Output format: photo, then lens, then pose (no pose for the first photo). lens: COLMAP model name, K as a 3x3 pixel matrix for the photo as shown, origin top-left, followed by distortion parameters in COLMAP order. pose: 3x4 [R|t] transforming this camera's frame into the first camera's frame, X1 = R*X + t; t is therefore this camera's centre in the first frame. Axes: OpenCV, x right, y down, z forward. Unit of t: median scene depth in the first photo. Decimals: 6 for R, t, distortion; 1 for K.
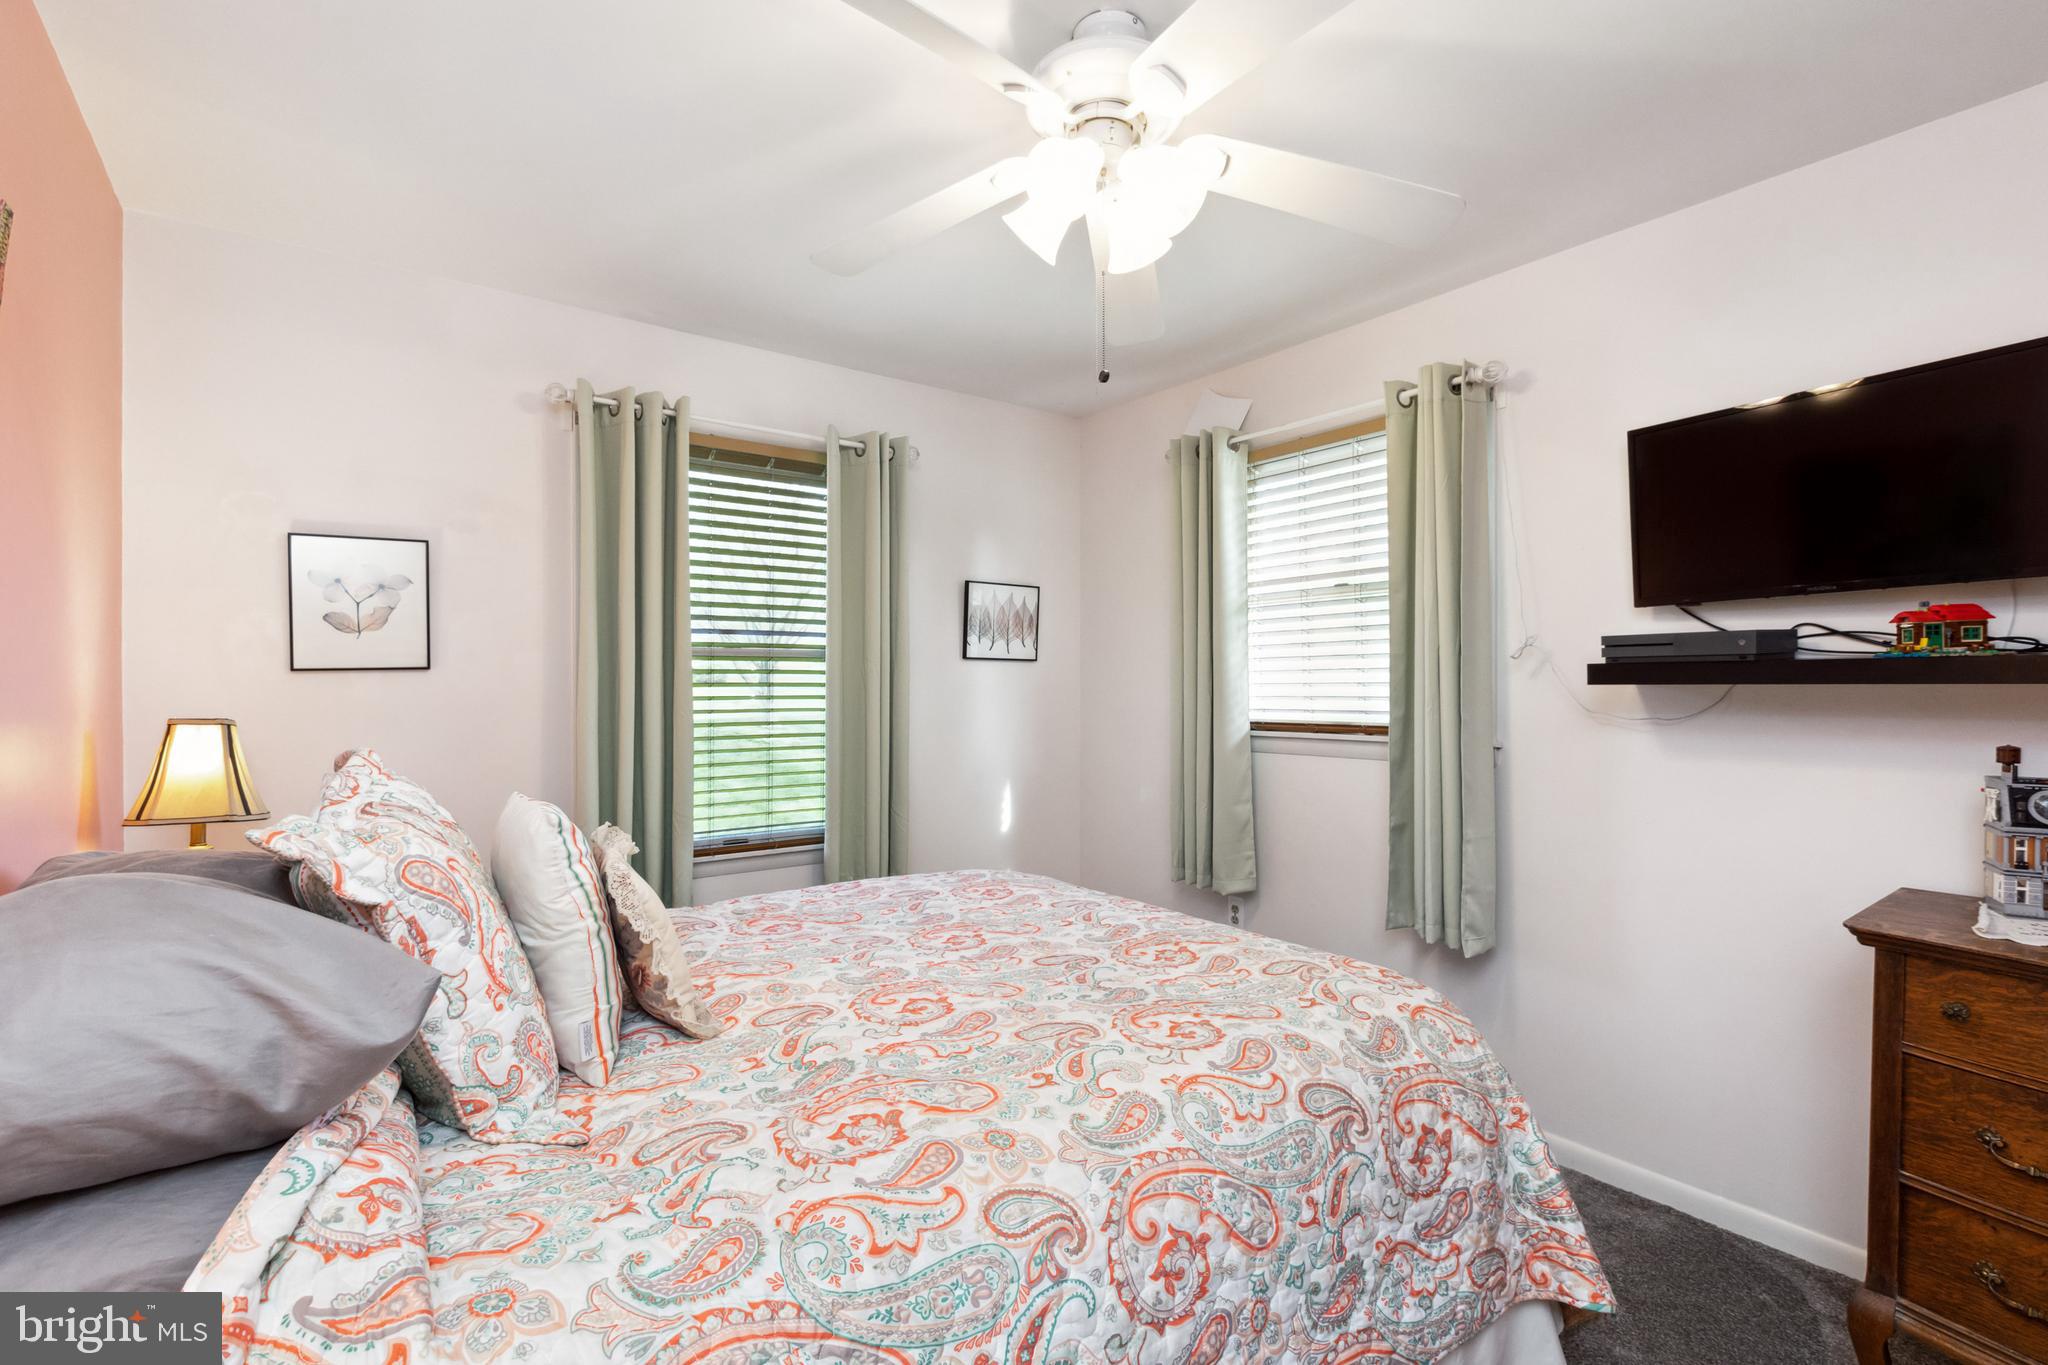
lens RADIAL K [[929.9, 0, 1022.3], [0, 929.9, 692.7], [0, 0, 1]] dist [-0.001308, -0.000287]
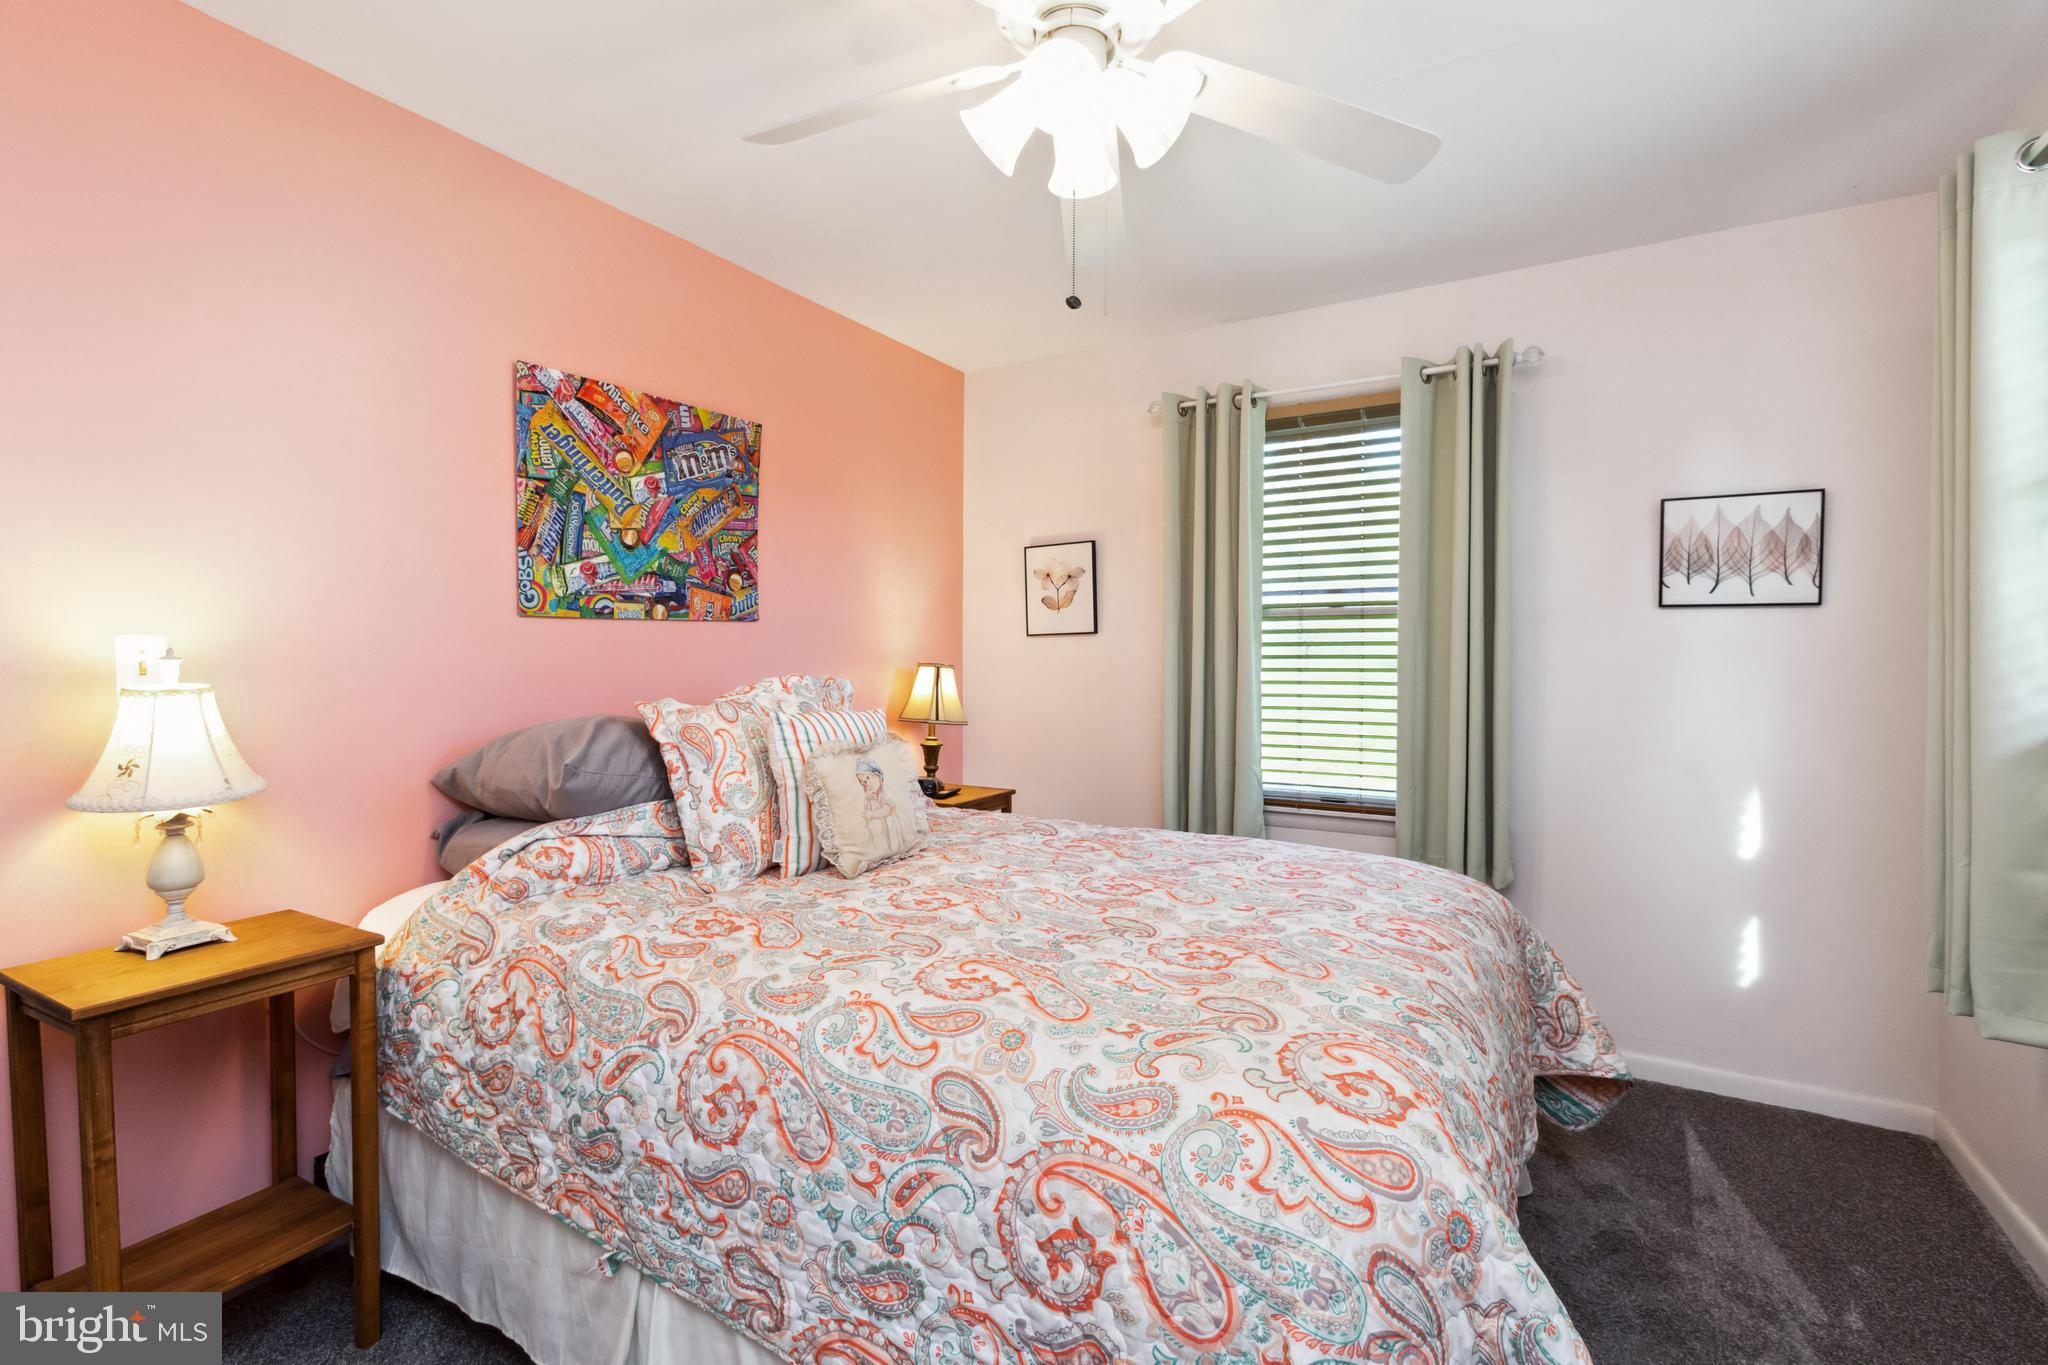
lens RADIAL K [[920.8, 0, 1023.4], [0, 920.8, 674.2], [0, 0, 1]] dist [0.000037, 0.000082]
pose [[0.391689, 0.019096, -0.919899, 0.887688], [-0.010861, 0.999811, 0.016130, 0.021549], [0.920033, 0.003673, 0.391823, 0.560207]]
